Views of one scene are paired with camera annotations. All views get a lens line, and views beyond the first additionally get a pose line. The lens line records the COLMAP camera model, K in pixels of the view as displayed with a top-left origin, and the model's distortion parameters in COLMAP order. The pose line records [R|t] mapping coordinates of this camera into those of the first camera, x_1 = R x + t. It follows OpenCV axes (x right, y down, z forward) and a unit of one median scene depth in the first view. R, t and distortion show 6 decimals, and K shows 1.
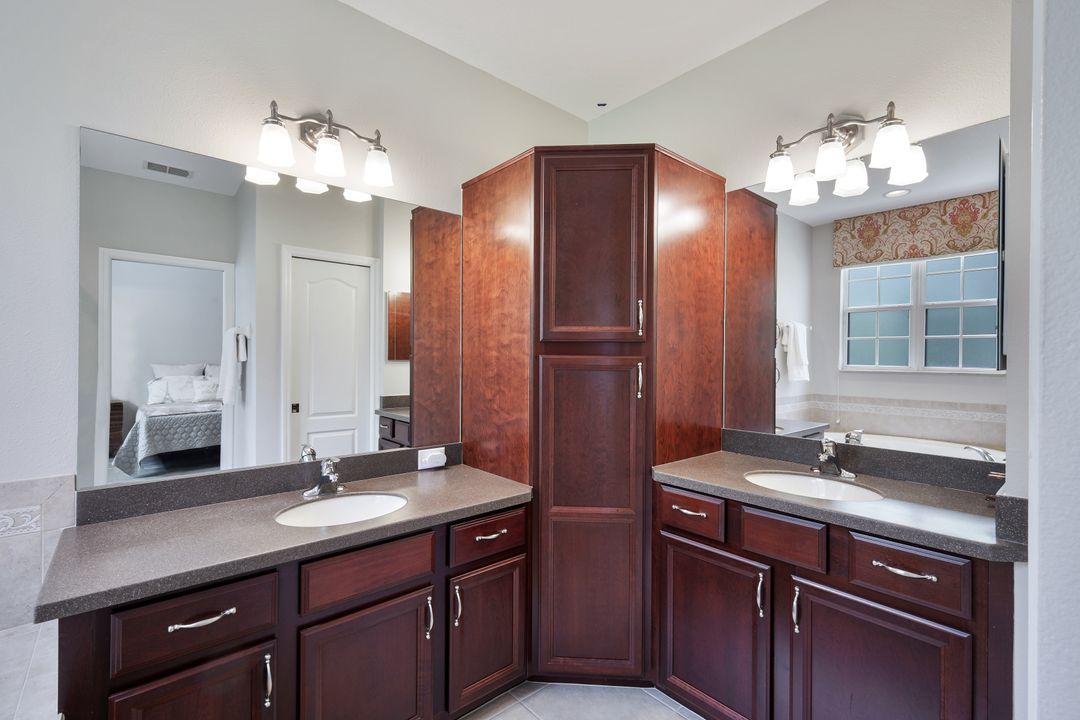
lens RADIAL K [[477.6, 0, 541.5], [0, 477.6, 355.7], [0, 0, 1]] dist [0.002412, 0.000303]
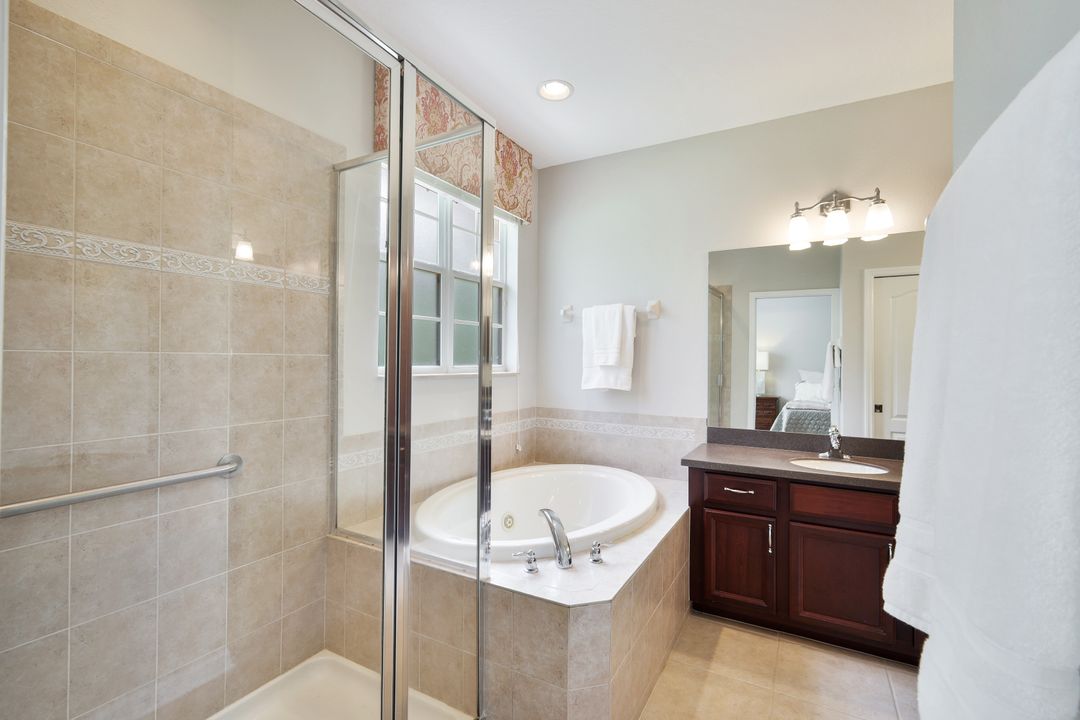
lens RADIAL K [[477.6, 0, 541.5], [0, 477.6, 360.4], [0, 0, 1]] dist [0.002412, 0.000303]
pose [[0.338727, -0.005623, -0.940868, 0.588647], [-0.001528, 0.999978, -0.006526, 0.006102], [0.940884, 0.003648, 0.338710, -0.306528]]
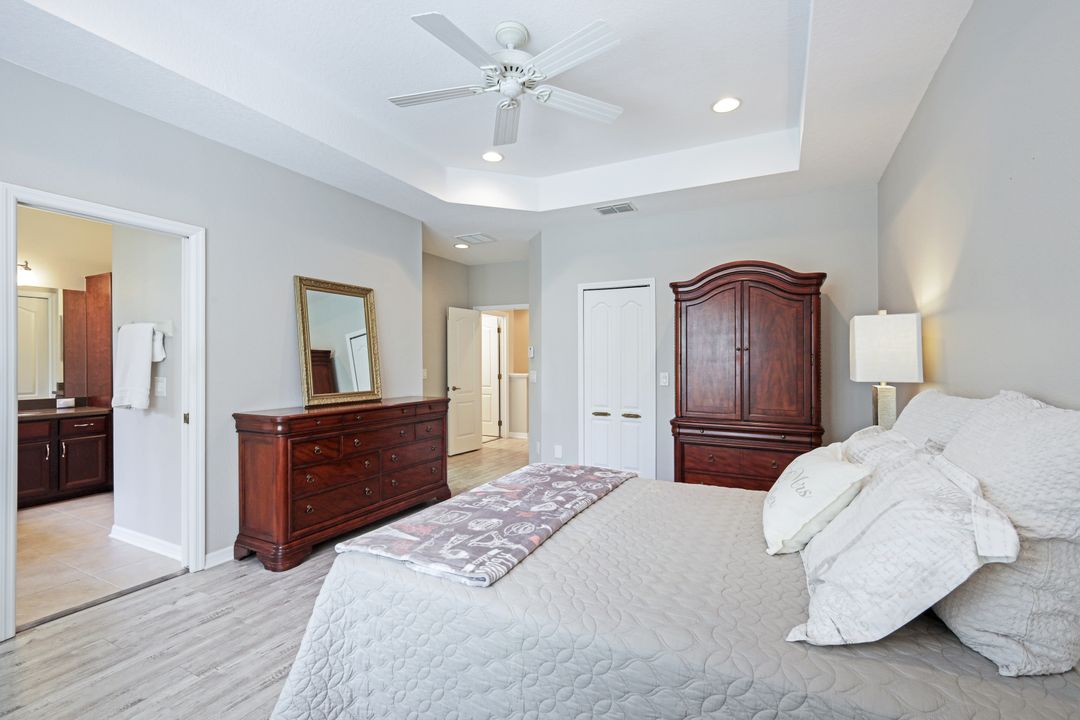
lens RADIAL K [[477.6, 0, 545.1], [0, 477.6, 357.3], [0, 0, 1]] dist [0.002412, 0.000303]
pose [[0.927252, -0.005527, 0.374397, 1.186929], [0.003889, 0.999979, 0.005131, 0.001645], [-0.374418, -0.003302, 0.927254, -2.234558]]
